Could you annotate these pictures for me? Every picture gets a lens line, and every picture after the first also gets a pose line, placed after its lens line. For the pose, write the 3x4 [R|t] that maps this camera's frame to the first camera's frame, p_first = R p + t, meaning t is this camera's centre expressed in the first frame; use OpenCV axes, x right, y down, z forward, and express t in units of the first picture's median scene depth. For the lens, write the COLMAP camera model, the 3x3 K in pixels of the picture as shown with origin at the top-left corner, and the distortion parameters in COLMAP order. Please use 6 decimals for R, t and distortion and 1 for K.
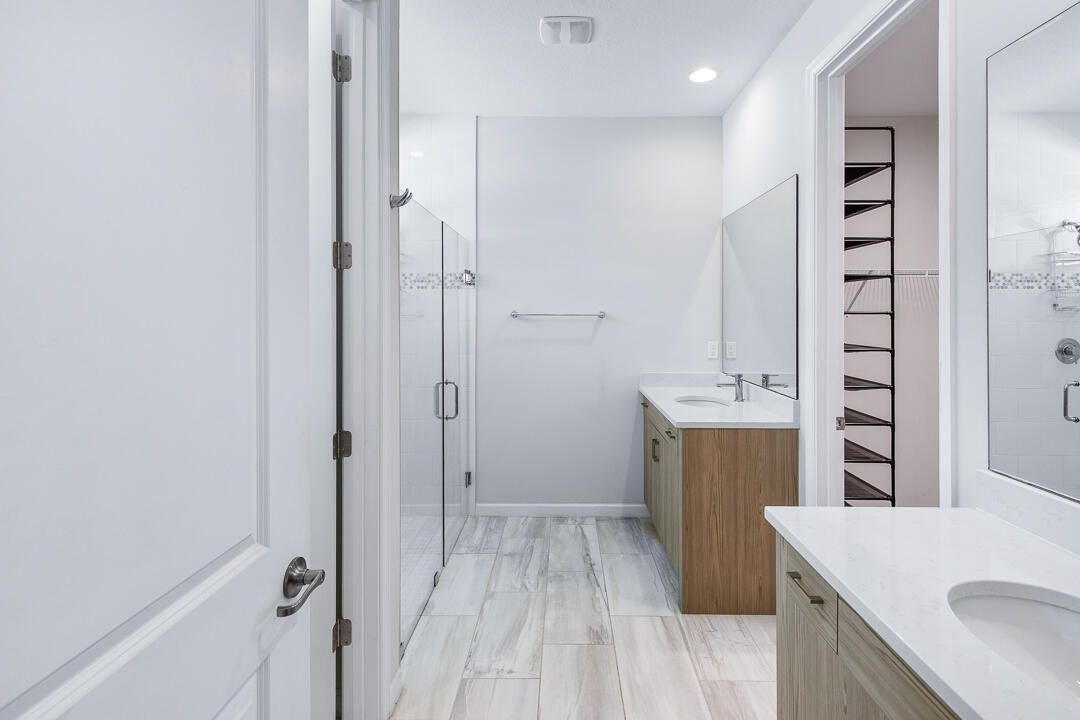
lens RADIAL K [[493.4, 0, 552.8], [0, 493.4, 318.1], [0, 0, 1]] dist [0.007309, -0.001581]
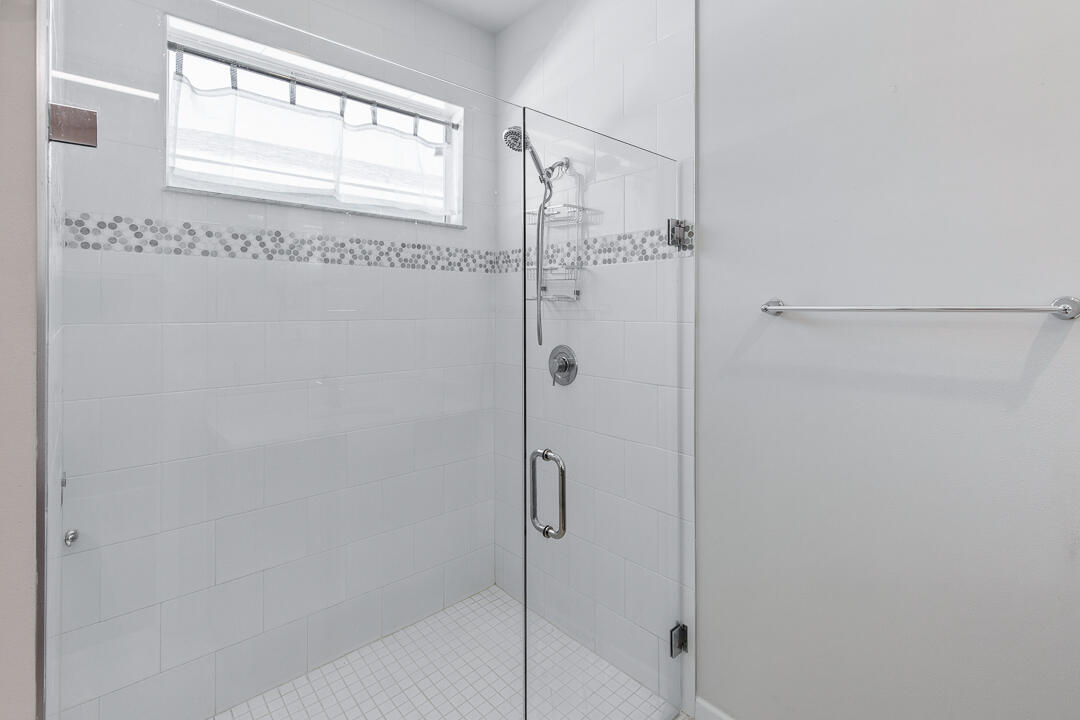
lens RADIAL K [[493.4, 0, 547.5], [0, 493.4, 308.7], [0, 0, 1]] dist [0.007309, -0.001581]
pose [[0.684132, 0.000094, -0.729358, 0.101314], [-0.000985, 0.999999, -0.000795, -0.006662], [0.729358, 0.001263, 0.684132, 0.558700]]
